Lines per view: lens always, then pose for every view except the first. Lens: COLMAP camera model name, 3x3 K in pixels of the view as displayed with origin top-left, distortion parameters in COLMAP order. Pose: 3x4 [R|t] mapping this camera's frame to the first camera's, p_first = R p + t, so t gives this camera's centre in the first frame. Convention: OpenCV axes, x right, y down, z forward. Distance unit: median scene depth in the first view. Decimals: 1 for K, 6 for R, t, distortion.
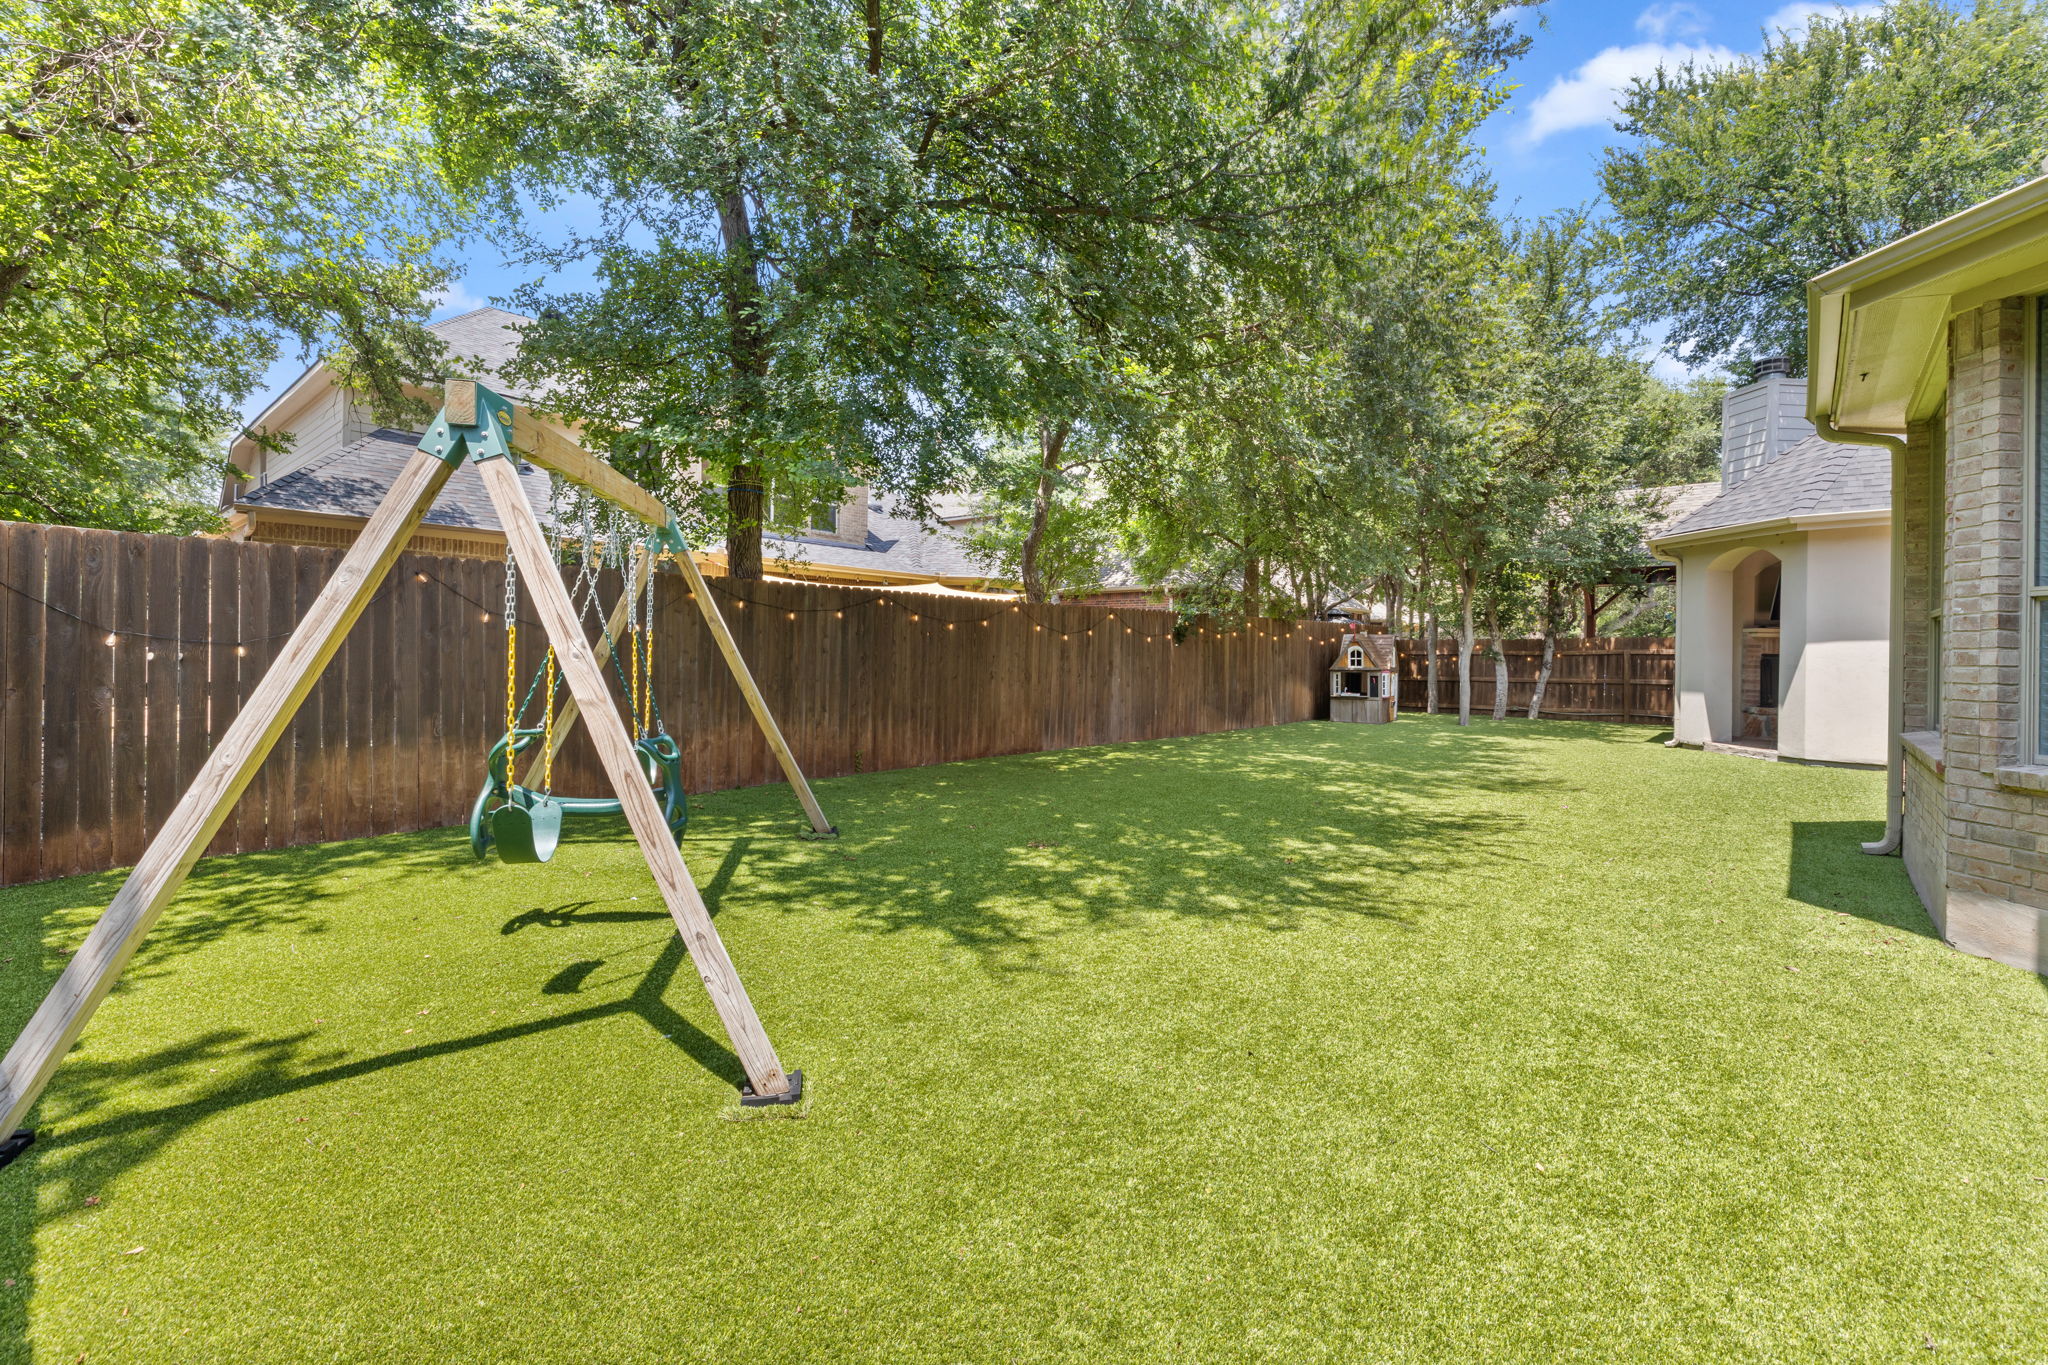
lens RADIAL K [[860.4, 0, 1012.0], [0, 860.4, 665.0], [0, 0, 1]] dist [-0.000602, -0.000094]
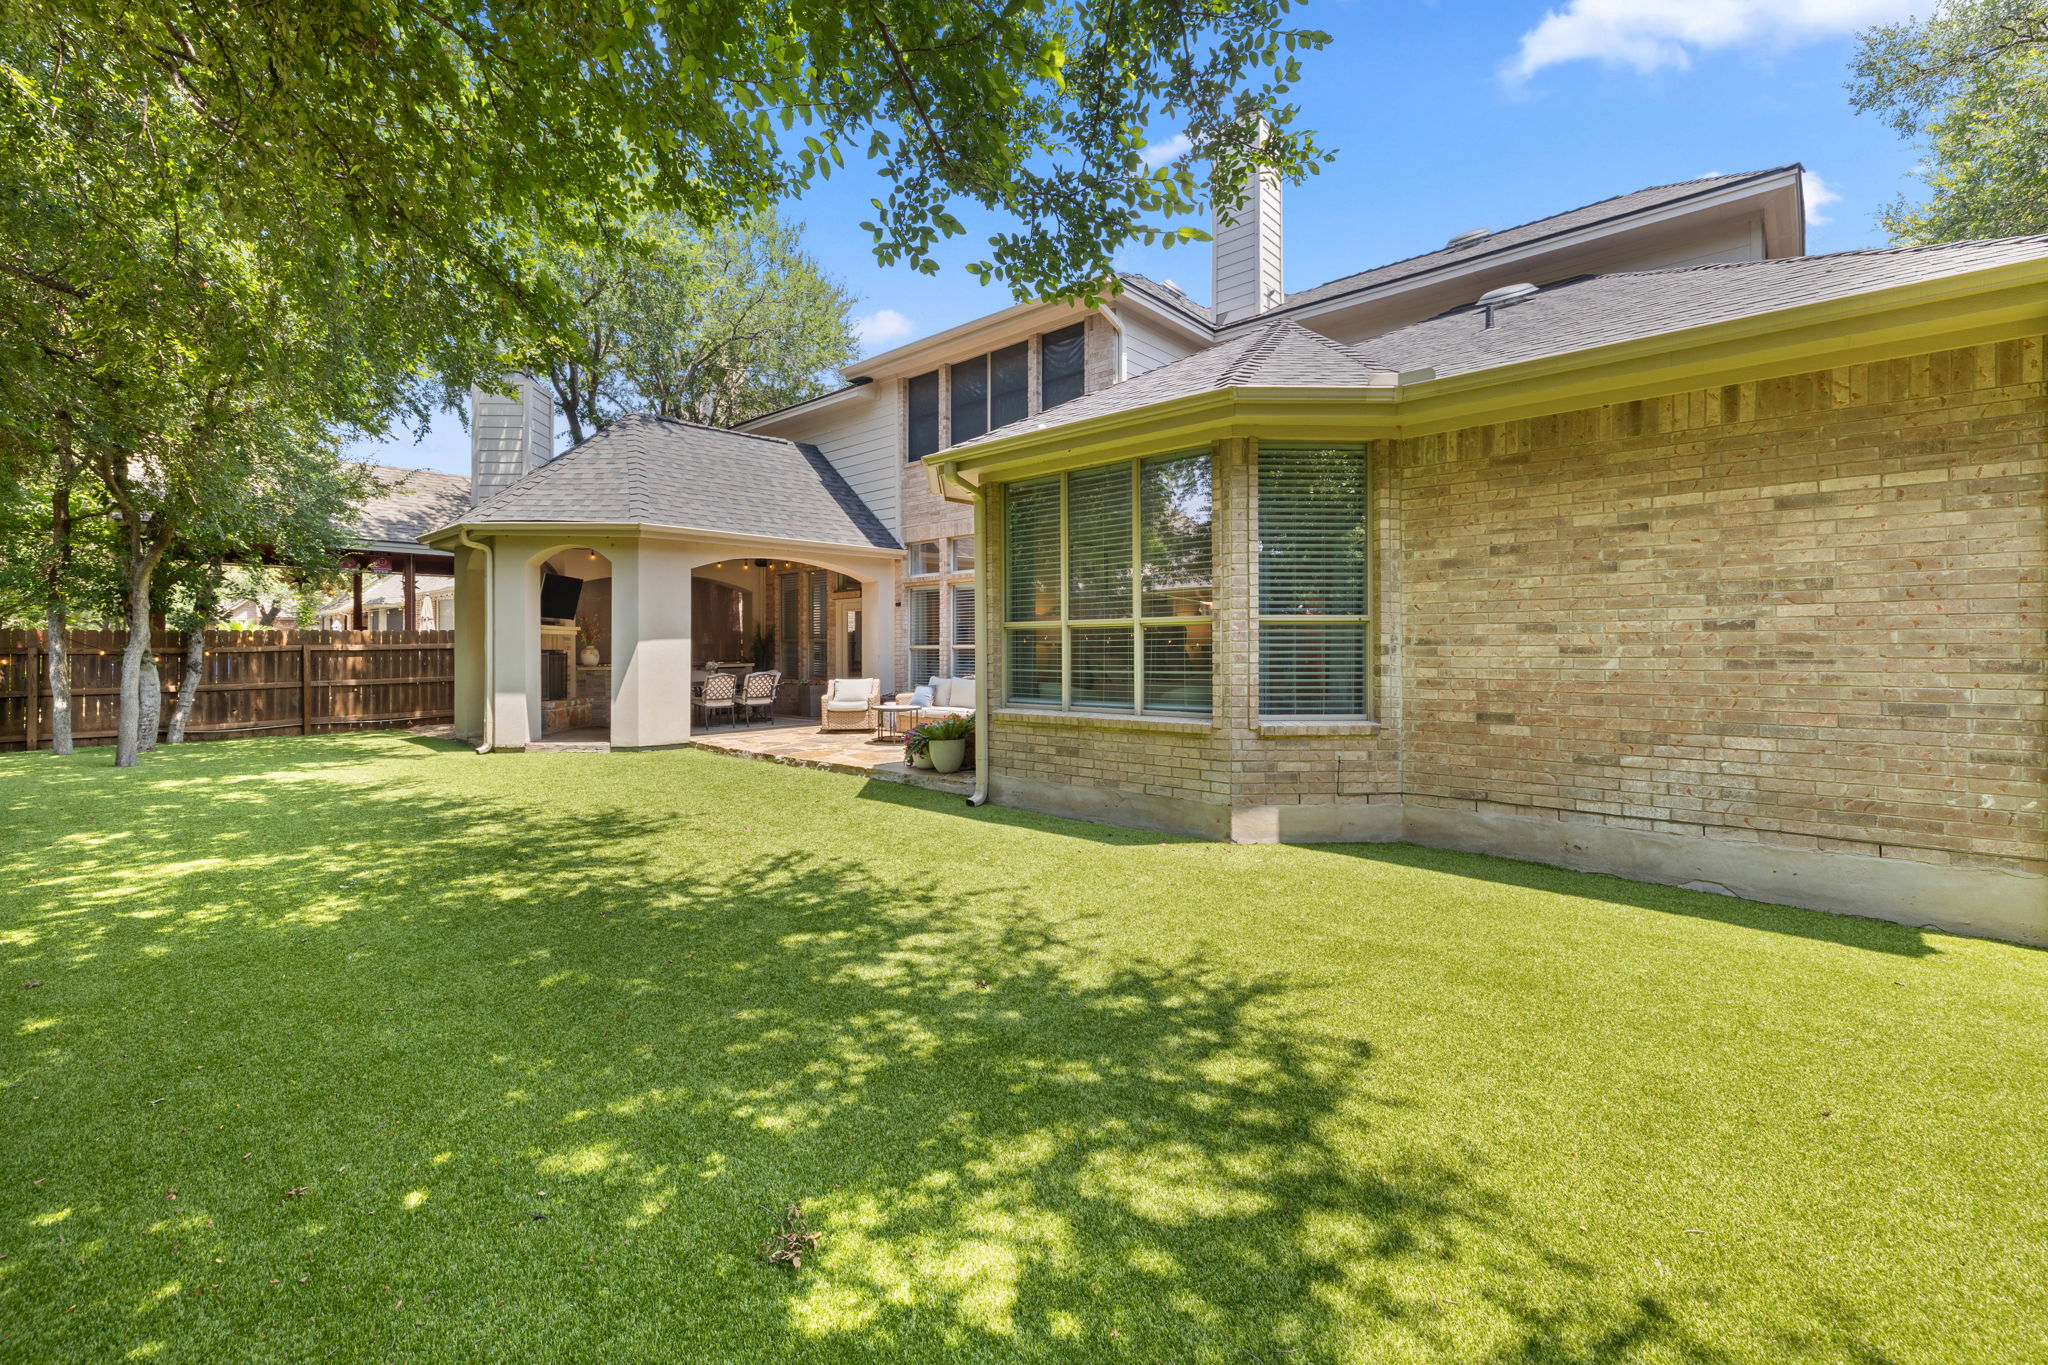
lens RADIAL K [[860.4, 0, 1012.0], [0, 860.4, 665.0], [0, 0, 1]] dist [-0.000602, -0.000094]
pose [[0.000258, -0.015507, 0.999880, -0.167675], [0.009824, 0.999832, 0.015503, -0.008556], [-0.999952, 0.009819, 0.000411, 0.508799]]
